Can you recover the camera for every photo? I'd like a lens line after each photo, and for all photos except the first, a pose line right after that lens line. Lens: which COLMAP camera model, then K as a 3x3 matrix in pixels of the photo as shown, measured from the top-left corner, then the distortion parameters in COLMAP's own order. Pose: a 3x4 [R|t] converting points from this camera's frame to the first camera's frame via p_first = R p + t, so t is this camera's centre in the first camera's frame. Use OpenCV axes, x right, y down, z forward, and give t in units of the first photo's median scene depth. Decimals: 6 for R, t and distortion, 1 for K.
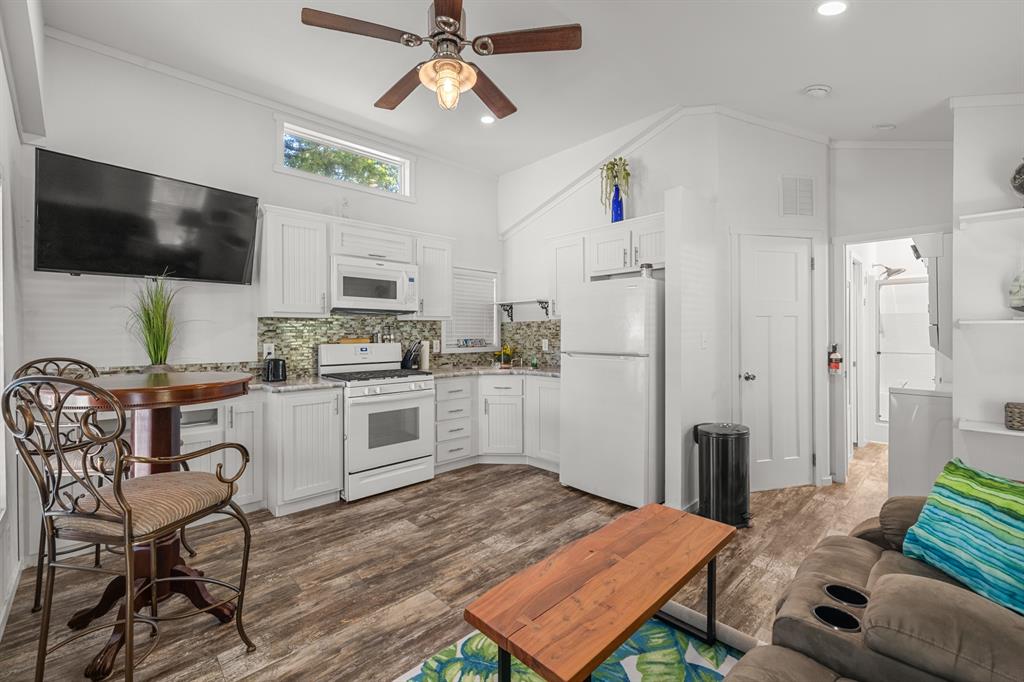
lens RADIAL K [[438.9, 0, 492.0], [0, 438.9, 331.8], [0, 0, 1]] dist [0.002513, 0.000081]
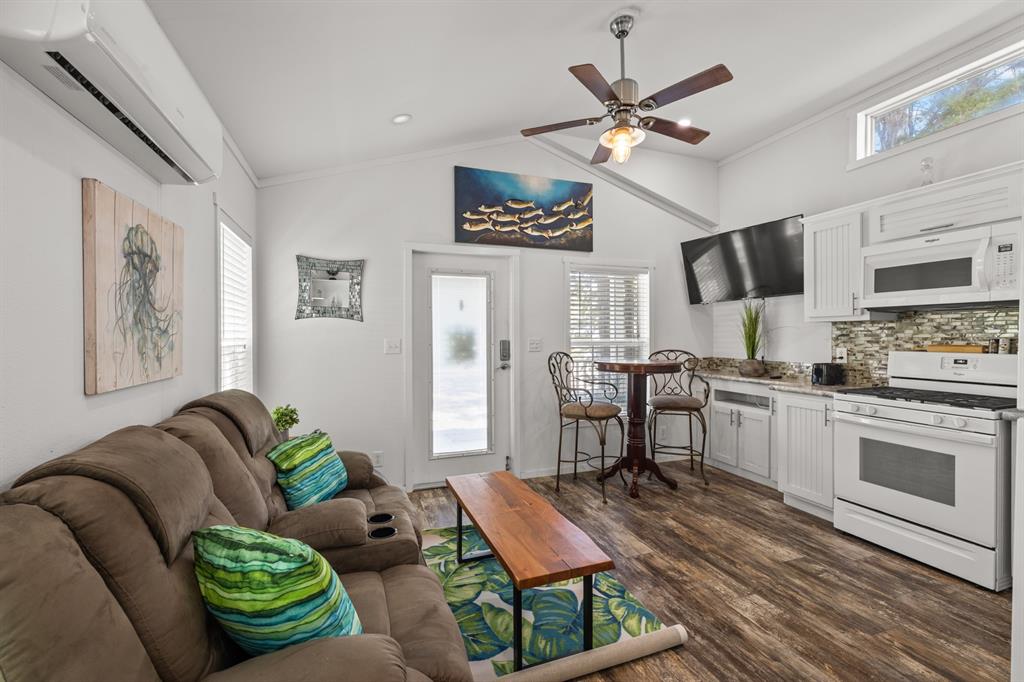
lens RADIAL K [[438.9, 0, 511.5], [0, 438.9, 339.0], [0, 0, 1]] dist [0.002513, 0.000081]
pose [[-0.392907, 0.007665, -0.919546, 0.747483], [0.003886, 0.999970, 0.006675, -0.003208], [0.919570, -0.000951, -0.392925, 0.750402]]
